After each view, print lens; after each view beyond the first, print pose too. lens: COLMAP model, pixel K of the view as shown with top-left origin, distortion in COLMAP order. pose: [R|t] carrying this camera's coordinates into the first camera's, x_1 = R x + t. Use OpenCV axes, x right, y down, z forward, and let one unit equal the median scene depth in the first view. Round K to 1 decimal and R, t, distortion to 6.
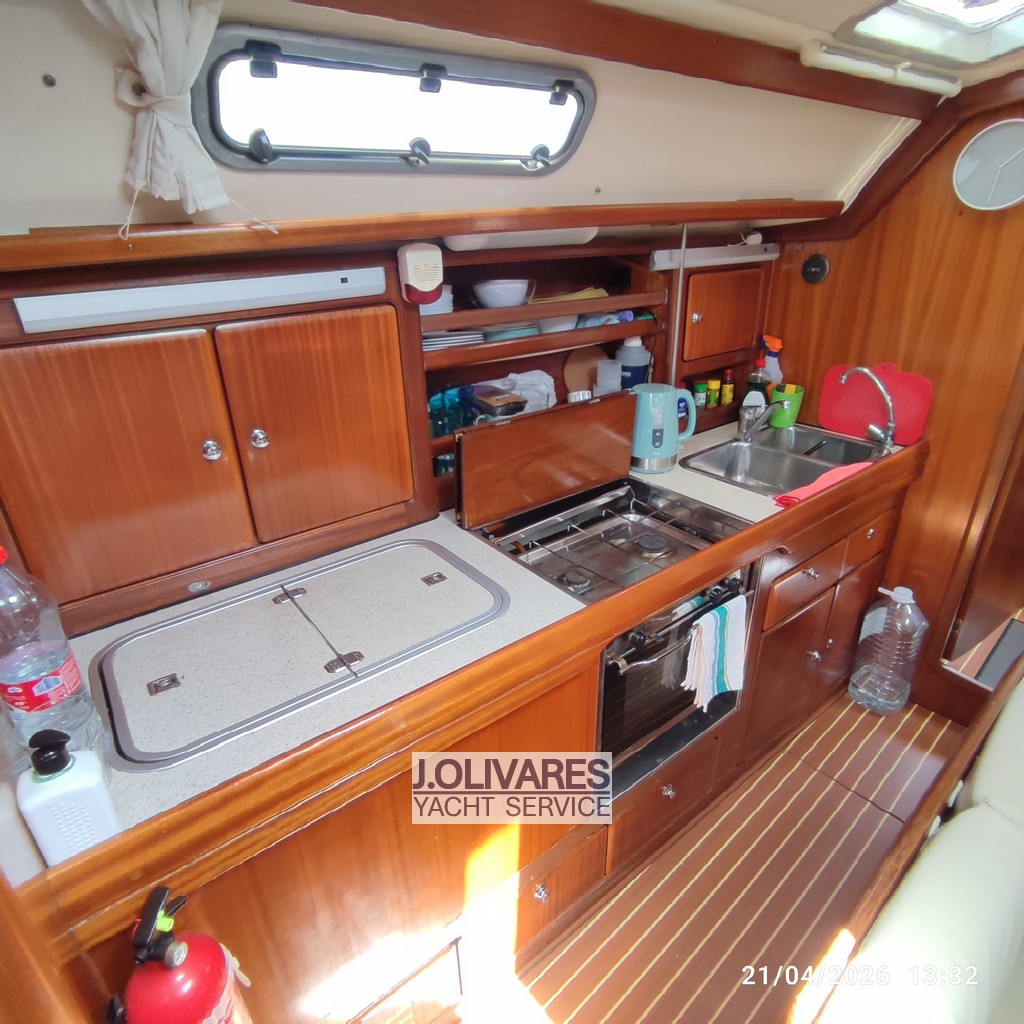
lens RADIAL K [[632.5, 0, 512.0], [0, 632.5, 512.0], [0, 0, 1]] dist [-0.054668, 0.031740]
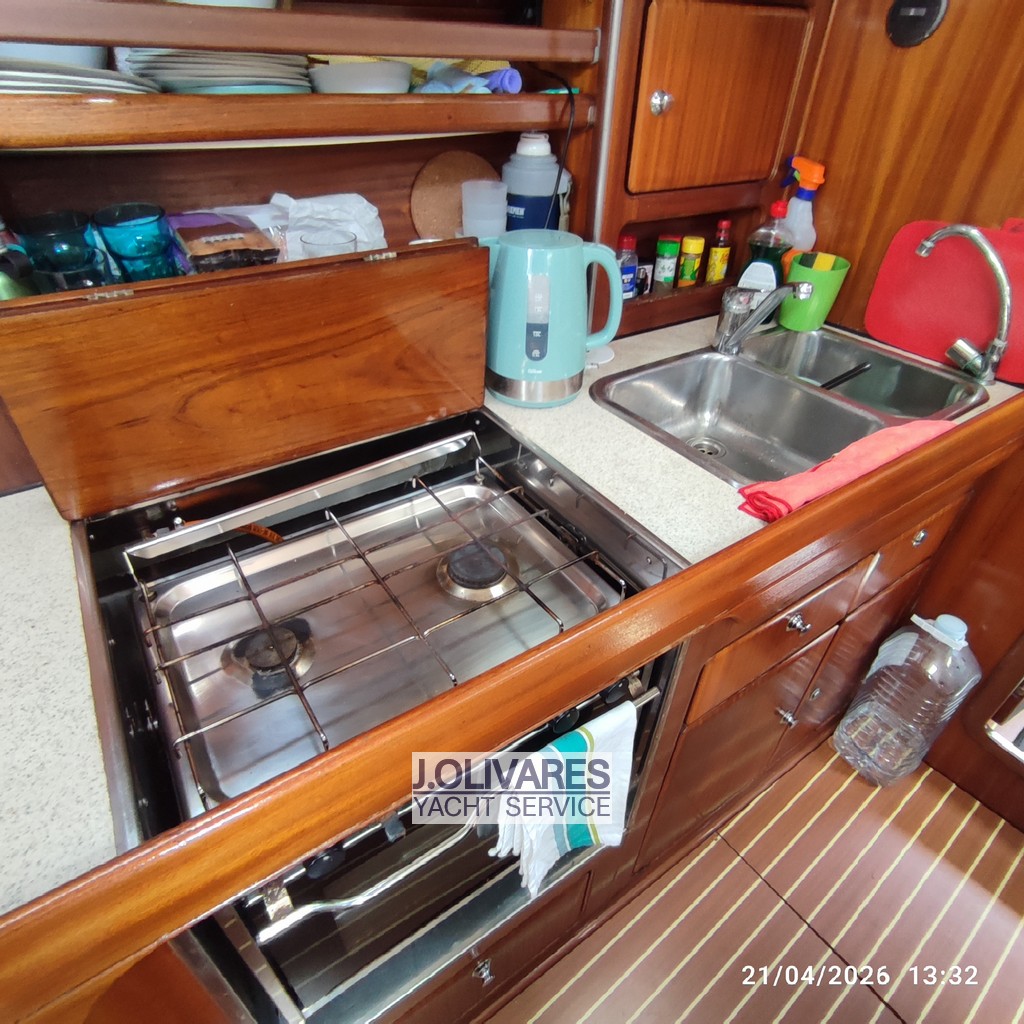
lens RADIAL K [[614.8, 0, 512.0], [0, 614.8, 512.0], [0, 0, 1]] dist [-0.039282, 0.023567]
pose [[0.996551, 0.078454, -0.027020, 0.205940], [-0.070993, 0.974728, 0.211813, -0.075787], [0.042955, -0.209164, 0.976937, 0.423648]]
